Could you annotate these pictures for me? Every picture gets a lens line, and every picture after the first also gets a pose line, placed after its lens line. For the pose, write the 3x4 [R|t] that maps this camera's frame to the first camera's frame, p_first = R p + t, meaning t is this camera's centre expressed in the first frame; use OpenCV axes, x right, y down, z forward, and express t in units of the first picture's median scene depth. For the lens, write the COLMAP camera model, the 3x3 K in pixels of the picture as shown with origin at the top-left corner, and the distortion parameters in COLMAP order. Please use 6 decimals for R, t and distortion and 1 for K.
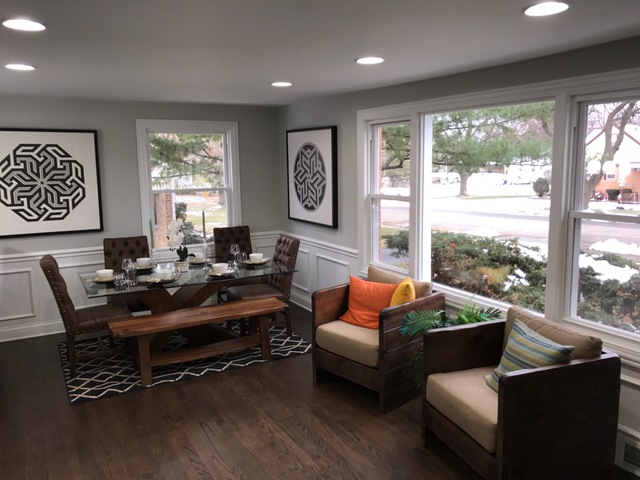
lens RADIAL K [[532.2, 0, 324.6], [0, 532.2, 239.9], [0, 0, 1]] dist [0.053982, -0.042405]
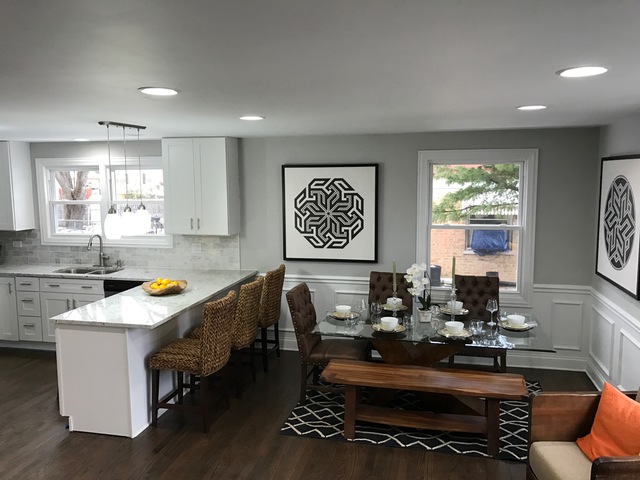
lens RADIAL K [[532.2, 0, 313.8], [0, 532.2, 237.8], [0, 0, 1]] dist [0.053982, -0.042405]
pose [[0.721792, 0.086657, -0.686663, 0.191474], [-0.104971, 0.994360, 0.015147, -0.069423], [0.684103, 0.061147, 0.726818, 0.199787]]
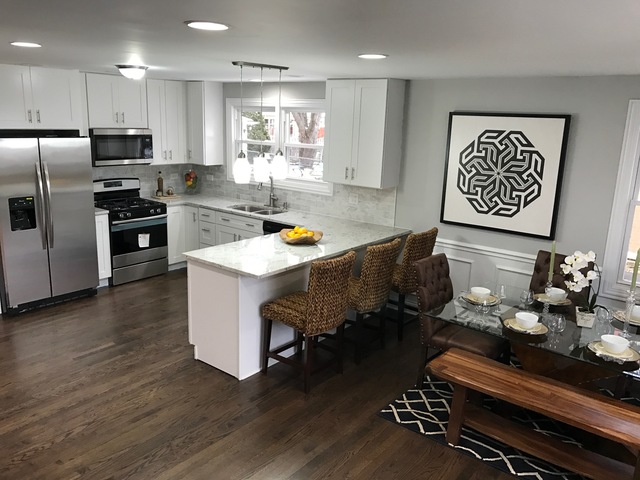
lens RADIAL K [[532.2, 0, 316.3], [0, 532.2, 237.7], [0, 0, 1]] dist [0.053982, -0.042405]
pose [[0.354820, 0.232999, -0.905436, 0.201997], [-0.176216, 0.967758, 0.179981, -0.107833], [0.918178, 0.095691, 0.384438, 0.377984]]
